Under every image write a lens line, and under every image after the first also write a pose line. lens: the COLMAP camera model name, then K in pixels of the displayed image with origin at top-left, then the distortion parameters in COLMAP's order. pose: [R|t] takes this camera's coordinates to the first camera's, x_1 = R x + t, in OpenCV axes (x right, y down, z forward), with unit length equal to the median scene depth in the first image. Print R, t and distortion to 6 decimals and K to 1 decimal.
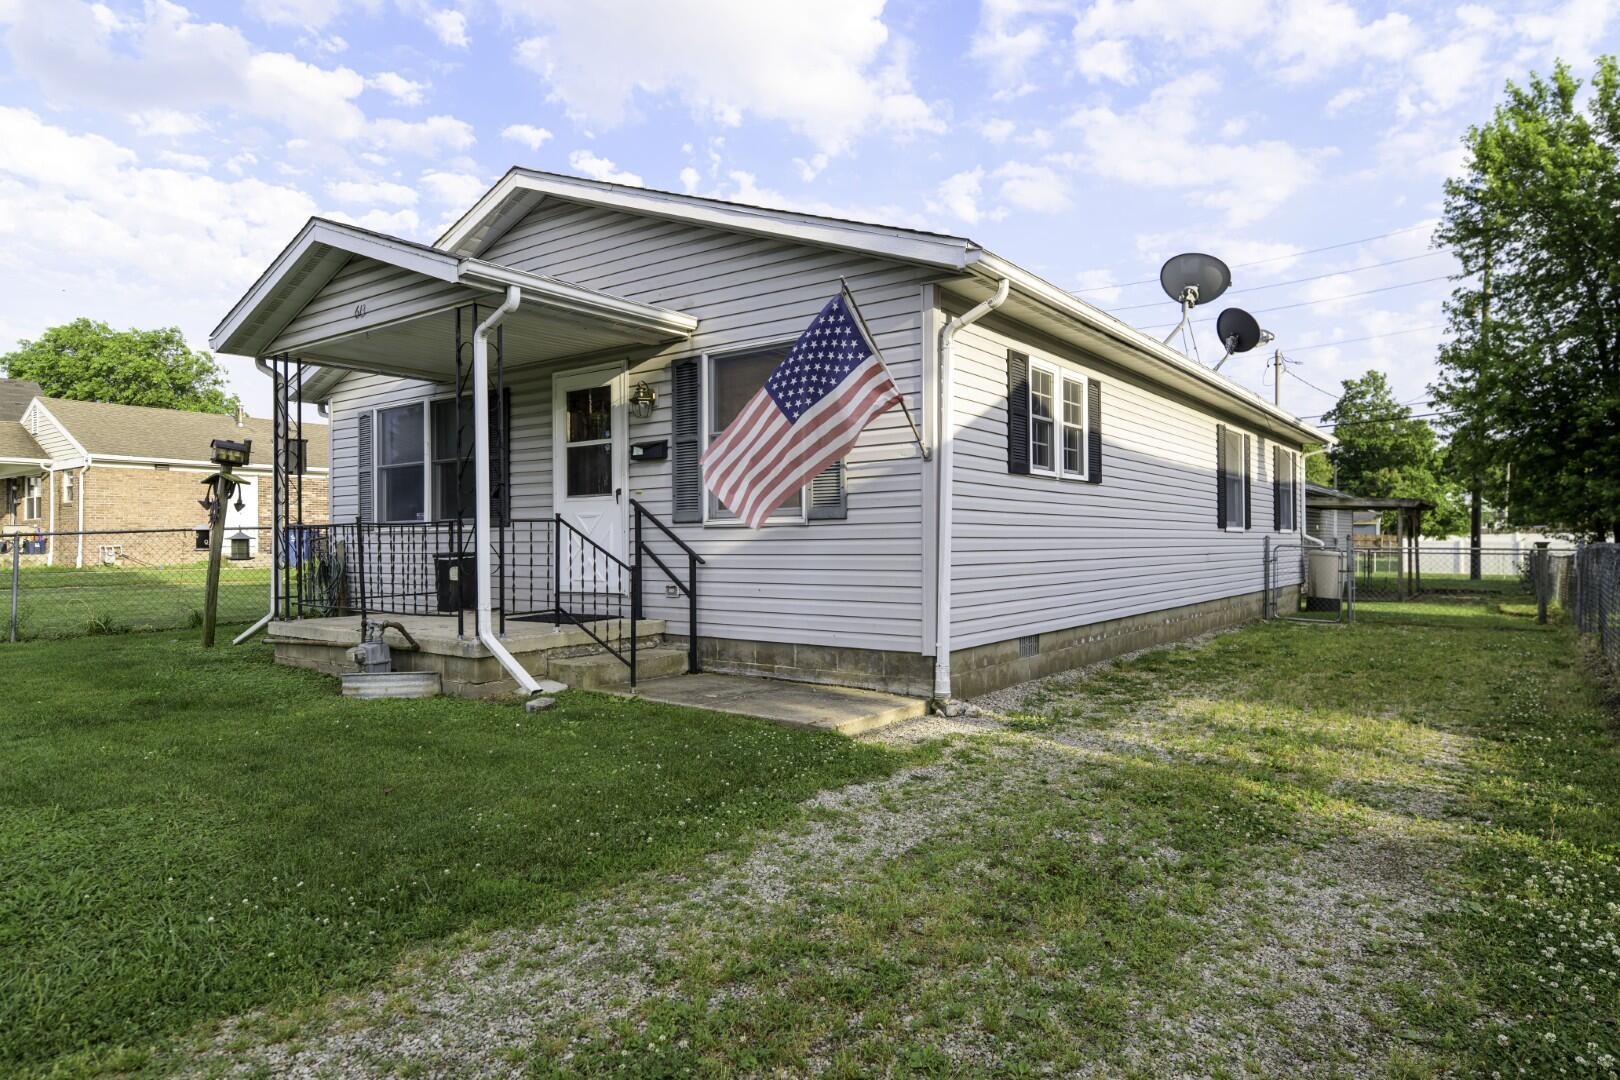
lens RADIAL K [[973.1, 0, 814.5], [0, 973.1, 543.5], [0, 0, 1]] dist [0.003112, -0.000507]
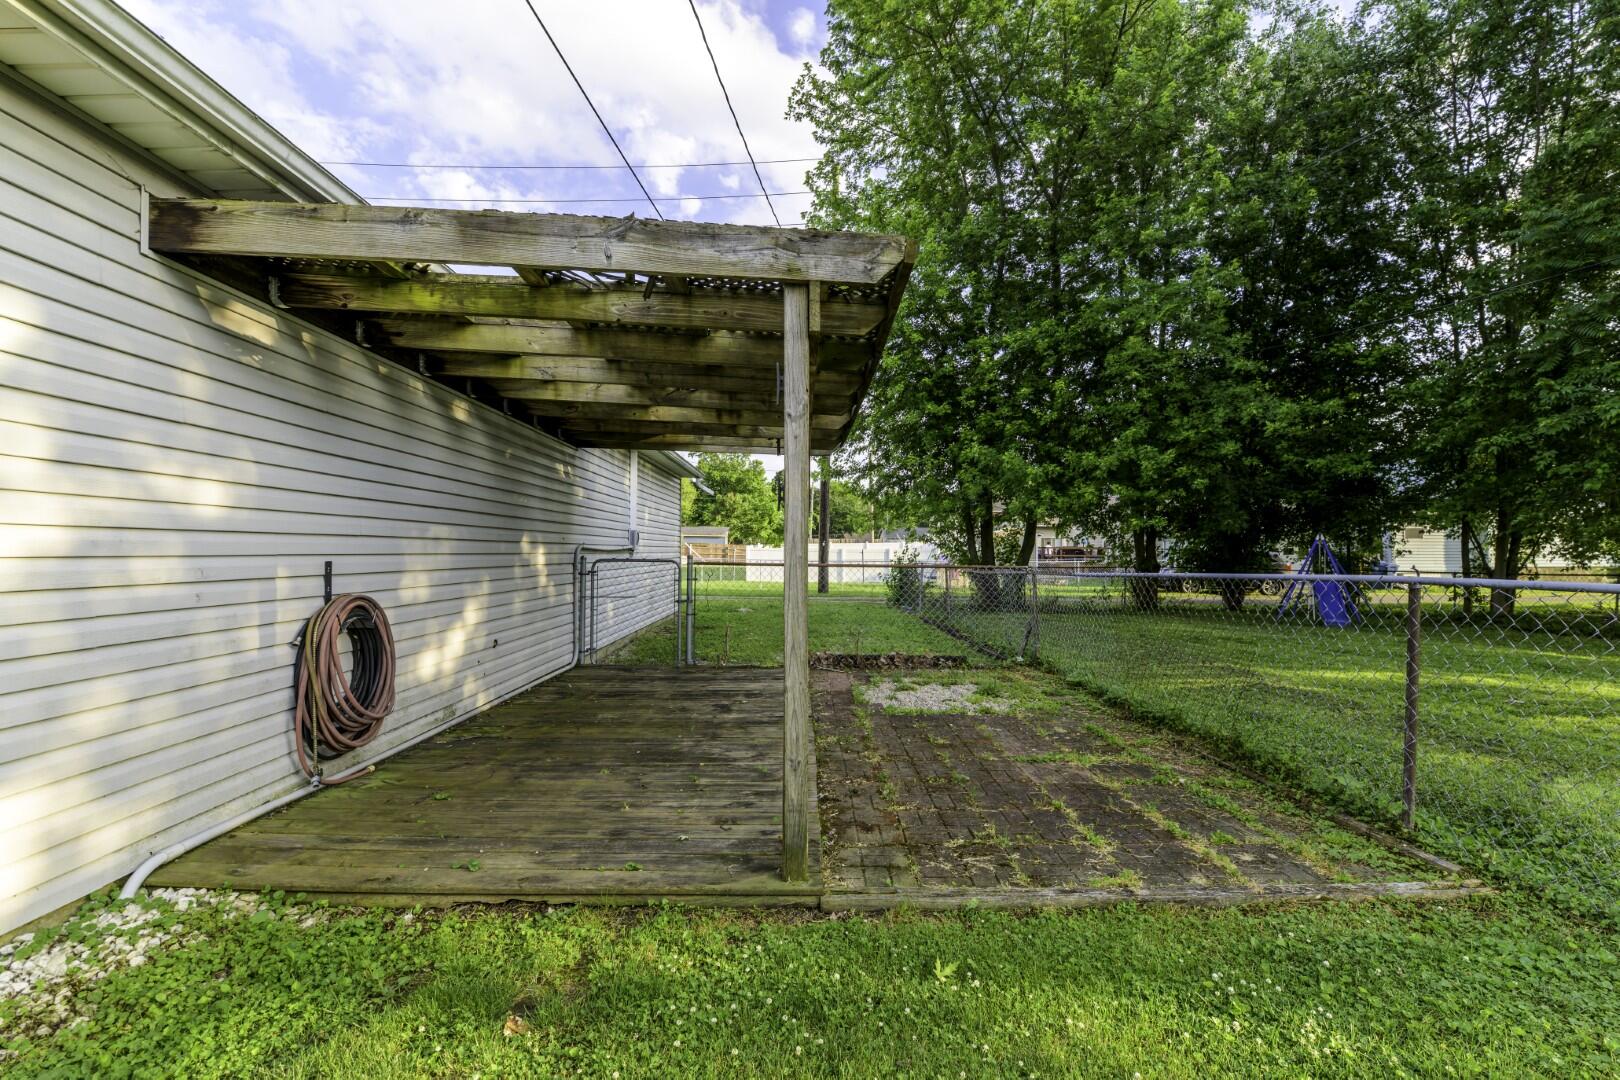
lens RADIAL K [[701.3, 0, 813.0], [0, 701.3, 544.7], [0, 0, 1]] dist [-0.011919, -0.005430]
pose [[0.798913, 0.008243, 0.601389, 0.343975], [-0.002324, 0.999941, -0.010619, 0.002691], [-0.601441, 0.007086, 0.798885, 0.582835]]
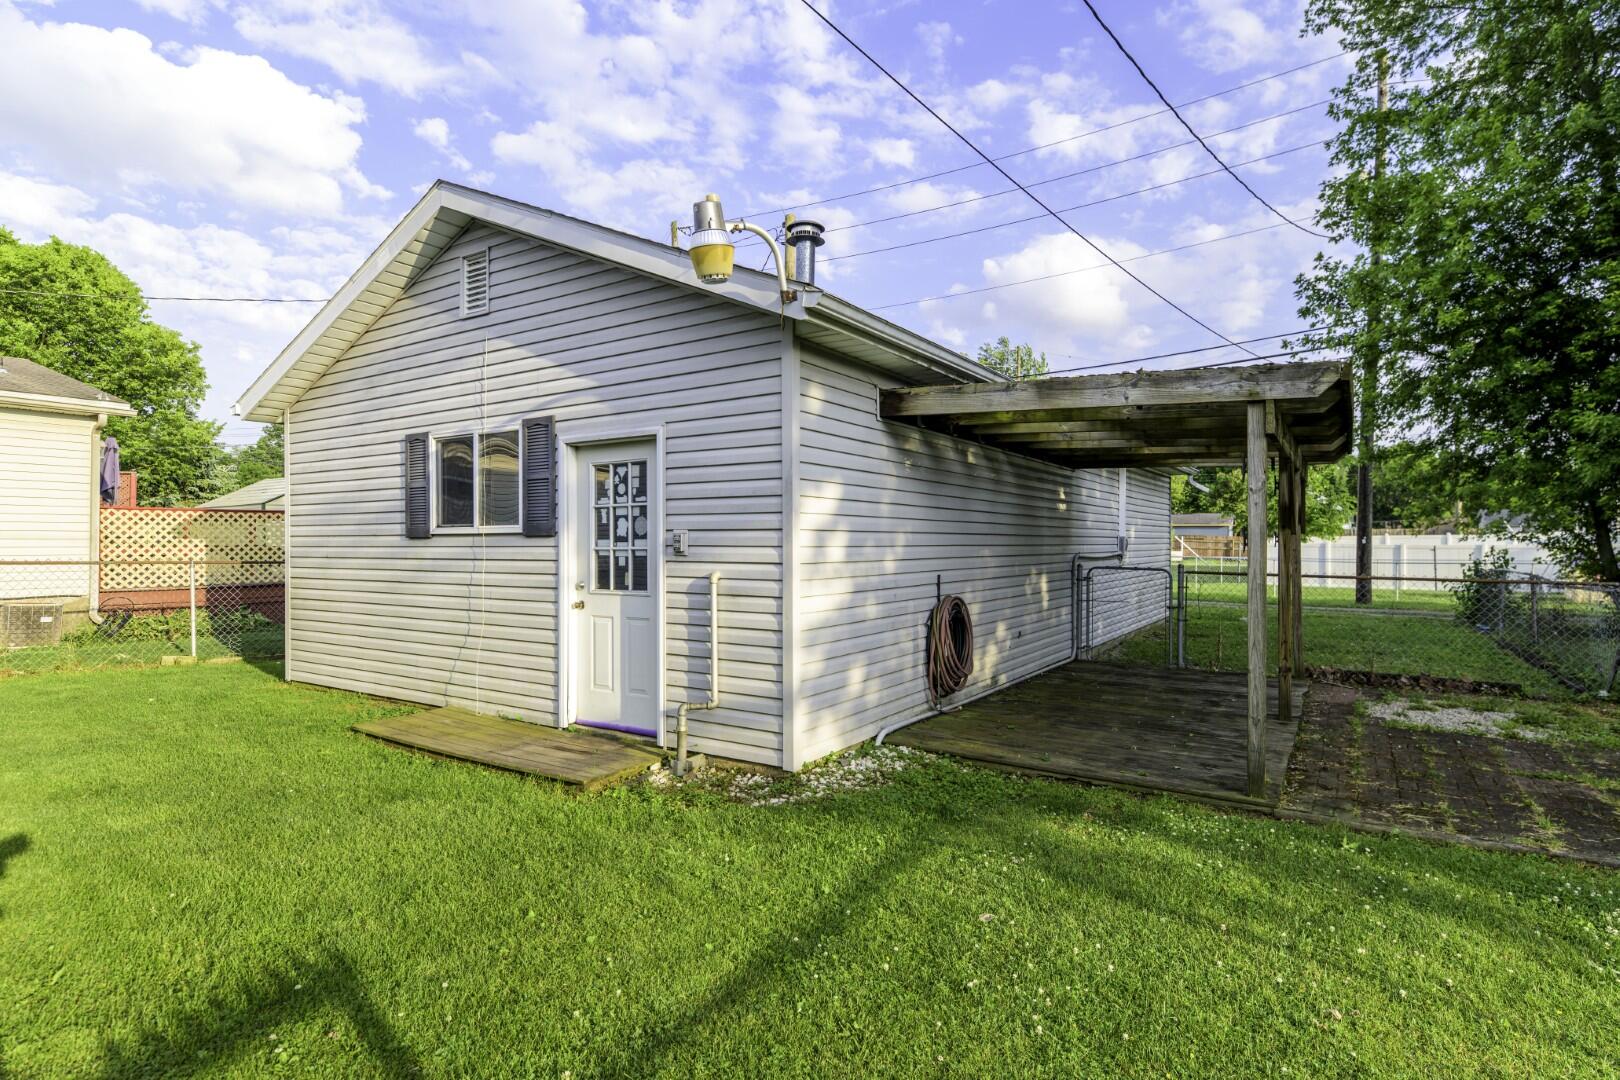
lens RADIAL K [[821.4, 0, 820.6], [0, 821.4, 538.2], [0, 0, 1]] dist [0.002544, -0.002443]
pose [[0.998324, 0.002683, 0.057803, 0.311864], [-0.002389, 0.999984, -0.005166, -0.002945], [-0.057816, 0.005019, 0.998315, 0.519680]]
